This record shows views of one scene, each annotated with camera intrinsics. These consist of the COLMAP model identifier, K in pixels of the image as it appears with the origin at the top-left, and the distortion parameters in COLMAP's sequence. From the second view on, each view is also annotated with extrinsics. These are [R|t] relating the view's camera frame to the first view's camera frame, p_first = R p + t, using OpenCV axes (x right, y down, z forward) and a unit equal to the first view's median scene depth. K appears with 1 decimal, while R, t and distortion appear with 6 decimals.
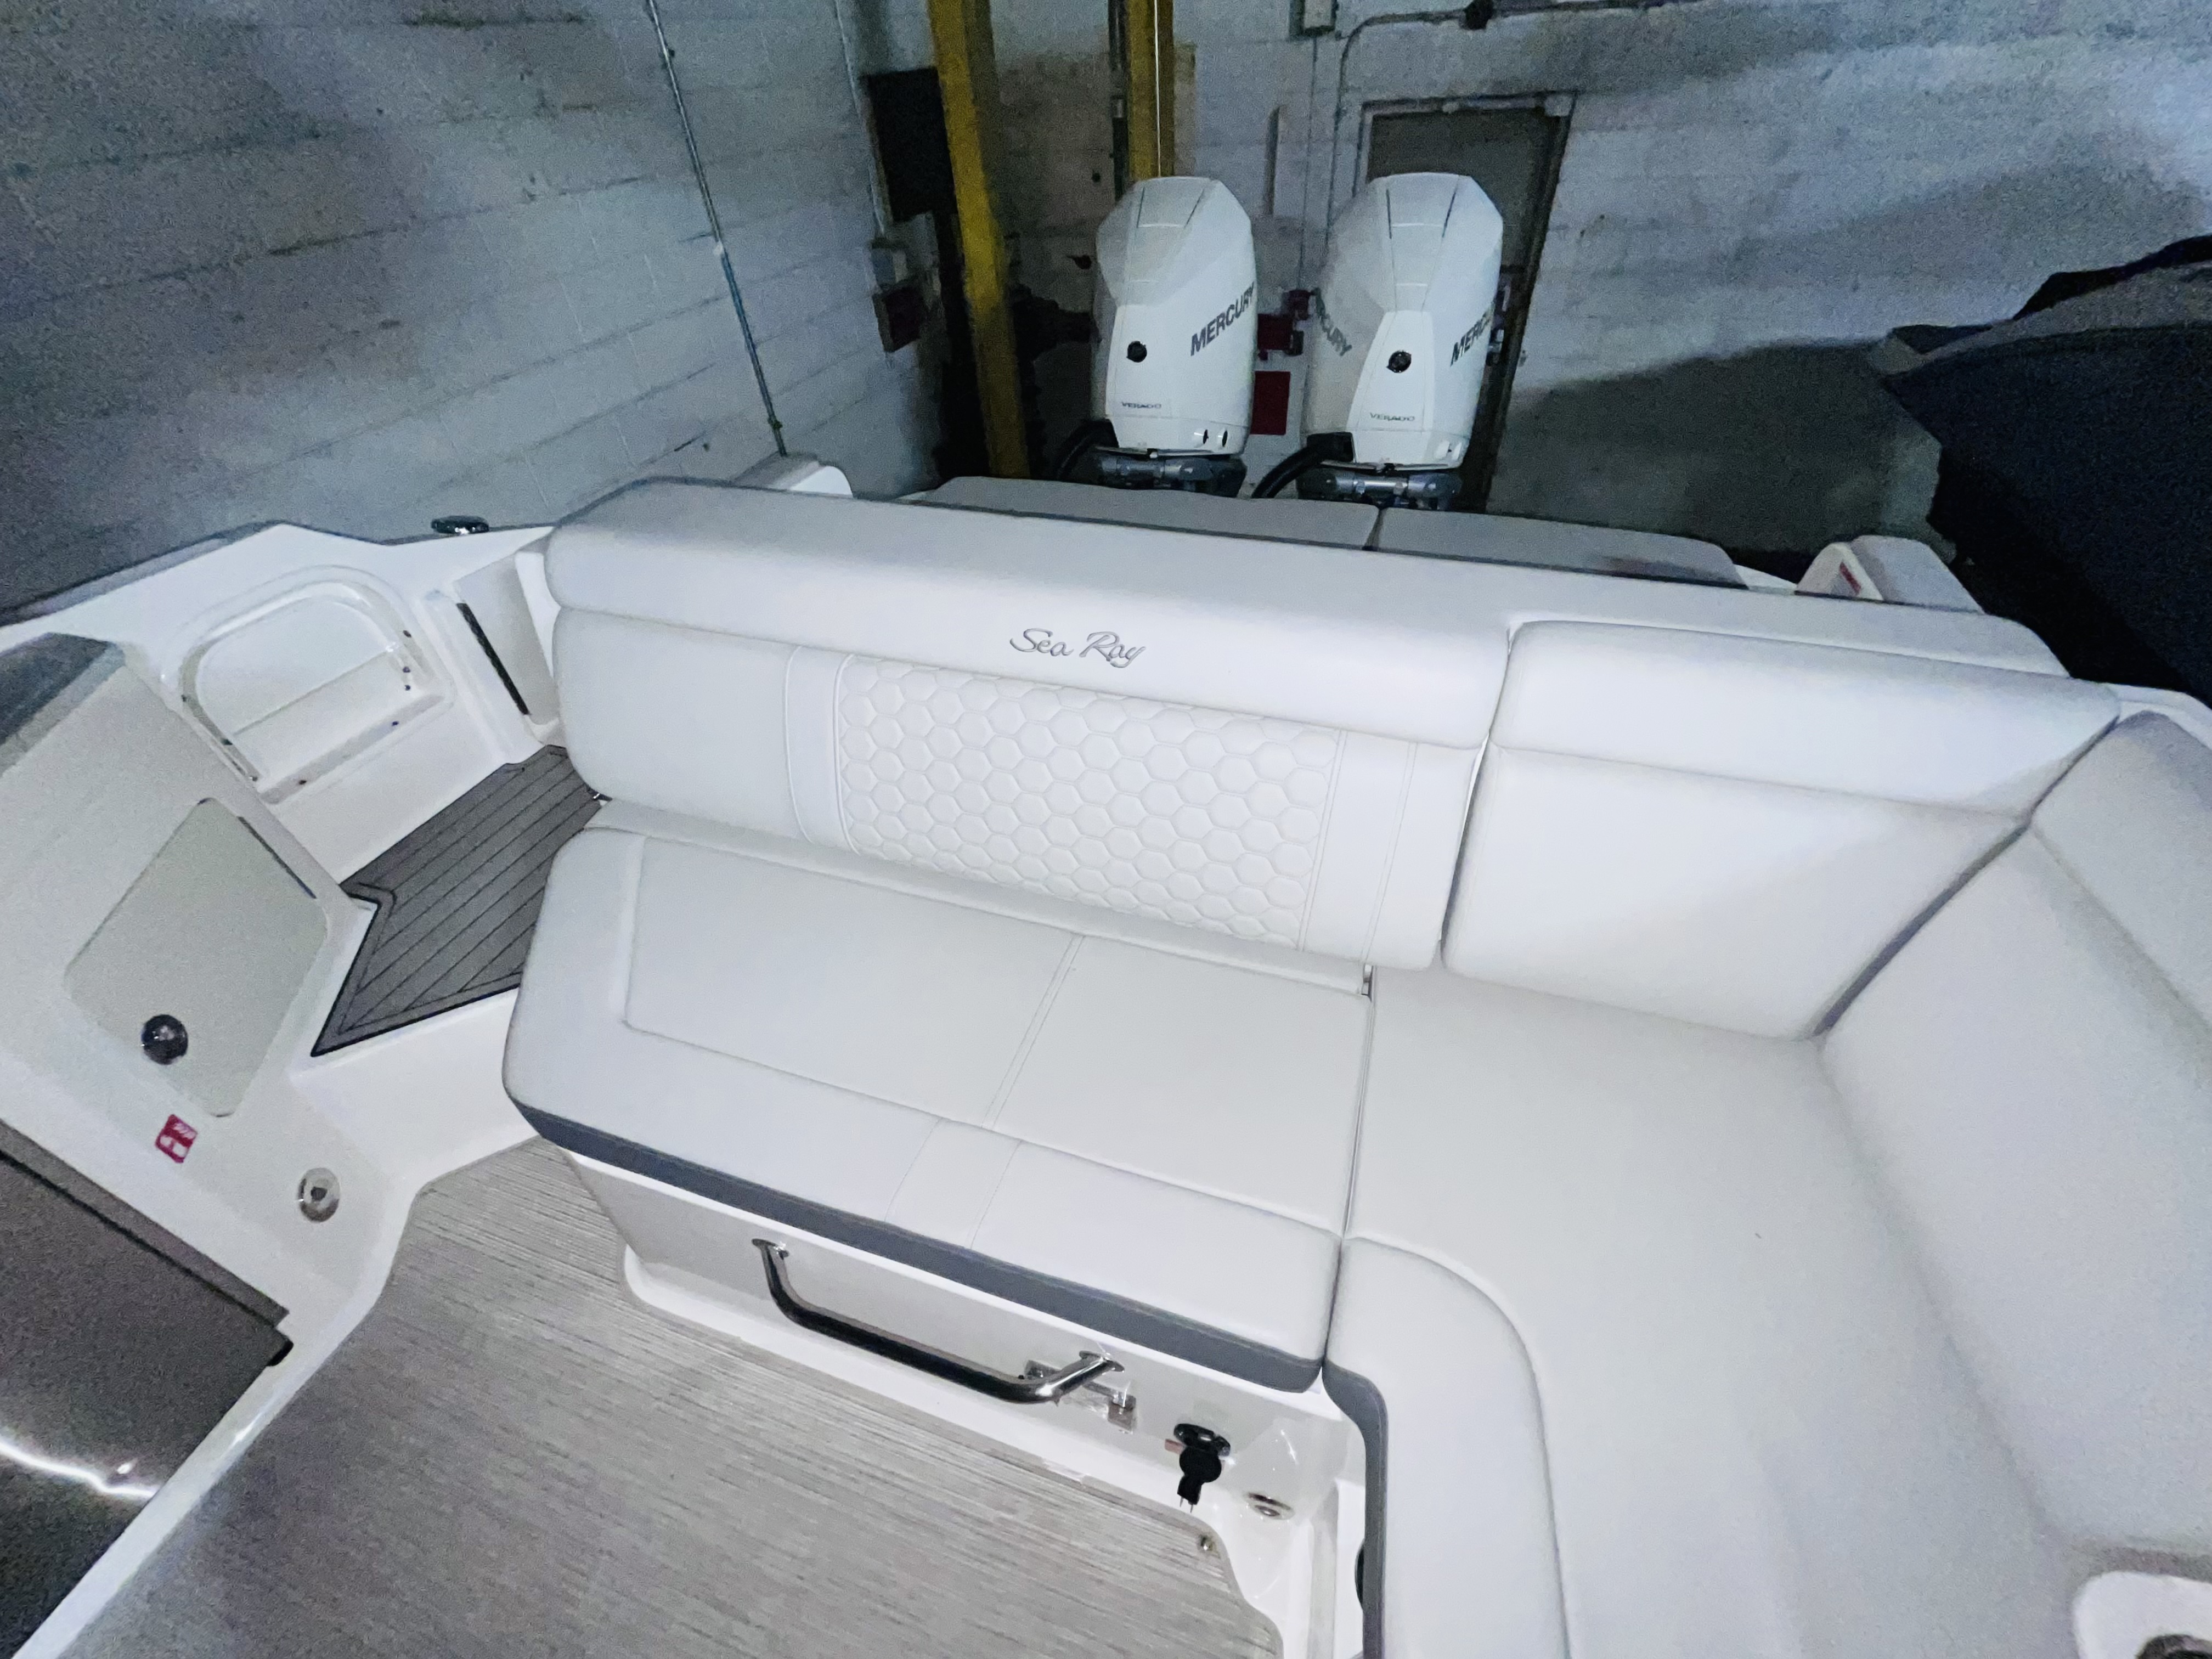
lens RADIAL K [[888.5, 0, 1115.5], [0, 888.5, 834.8], [0, 0, 1]] dist [-0.004462, -0.000672]
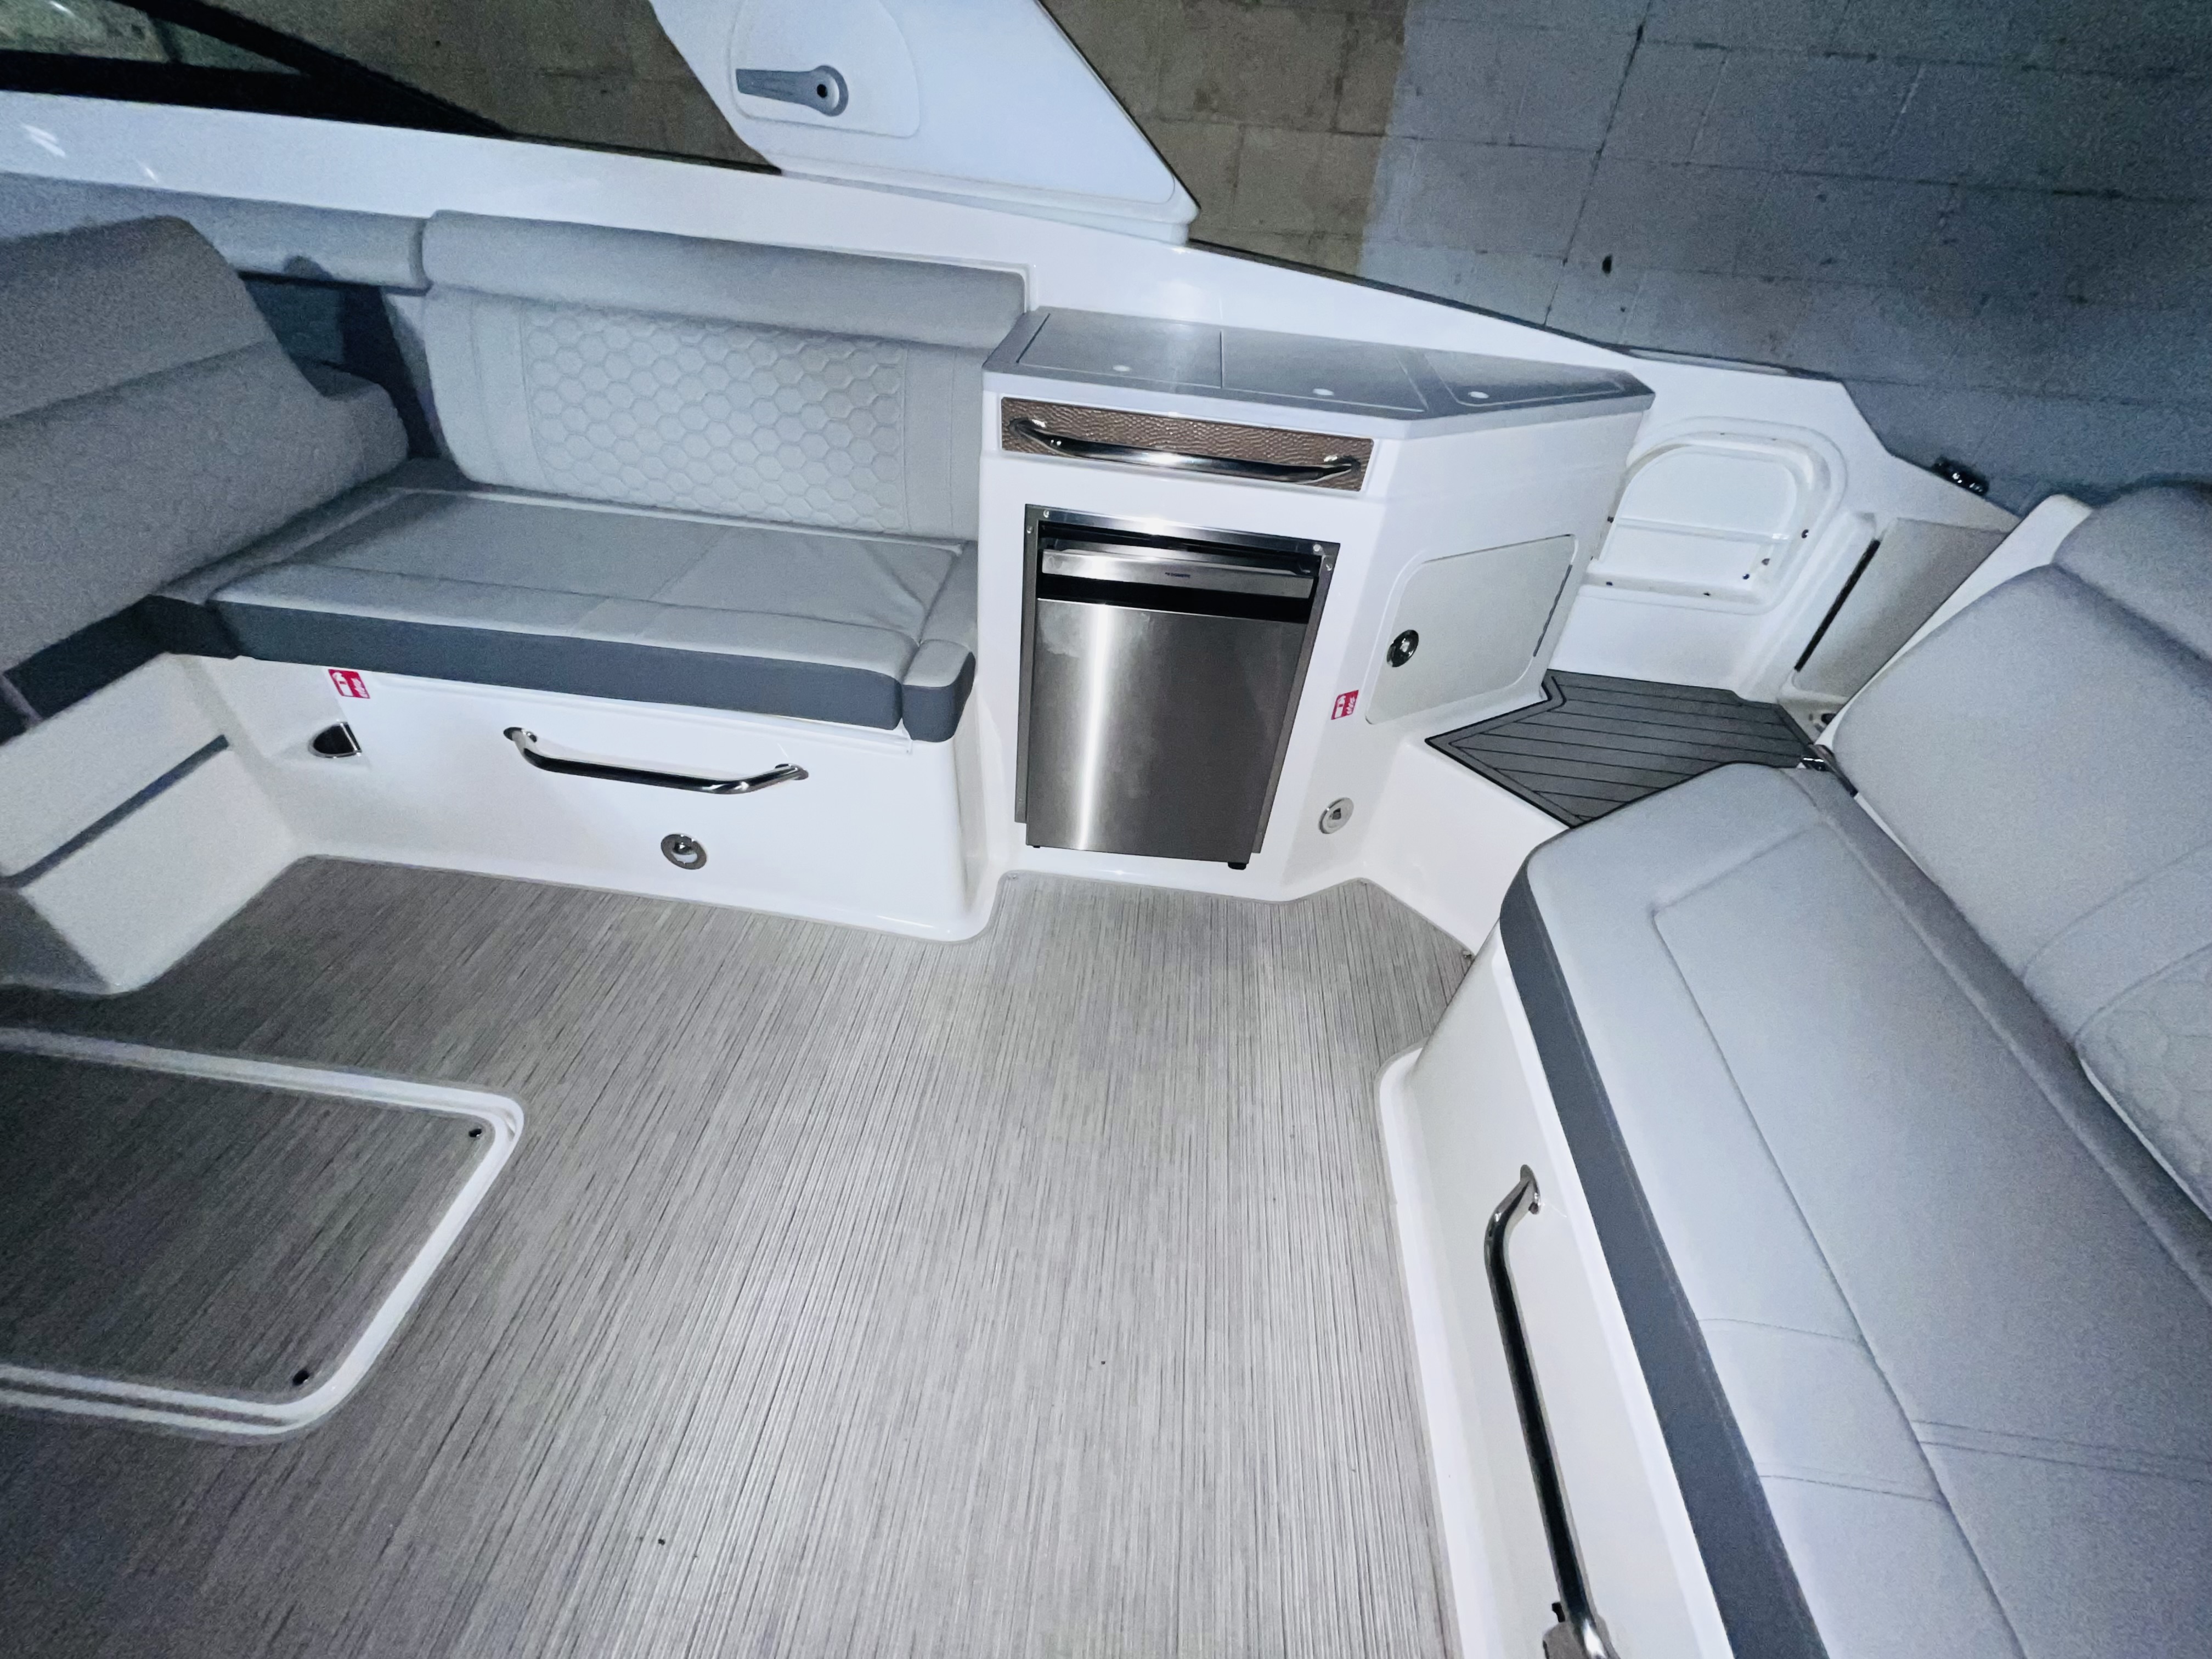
lens RADIAL K [[888.5, 0, 1108.2], [0, 888.5, 826.1], [0, 0, 1]] dist [-0.004462, -0.000672]
pose [[0.212665, 0.671343, -0.709981, -0.077685], [-0.700679, 0.611208, 0.368067, 0.166726], [0.681045, 0.419194, 0.600378, 0.048132]]
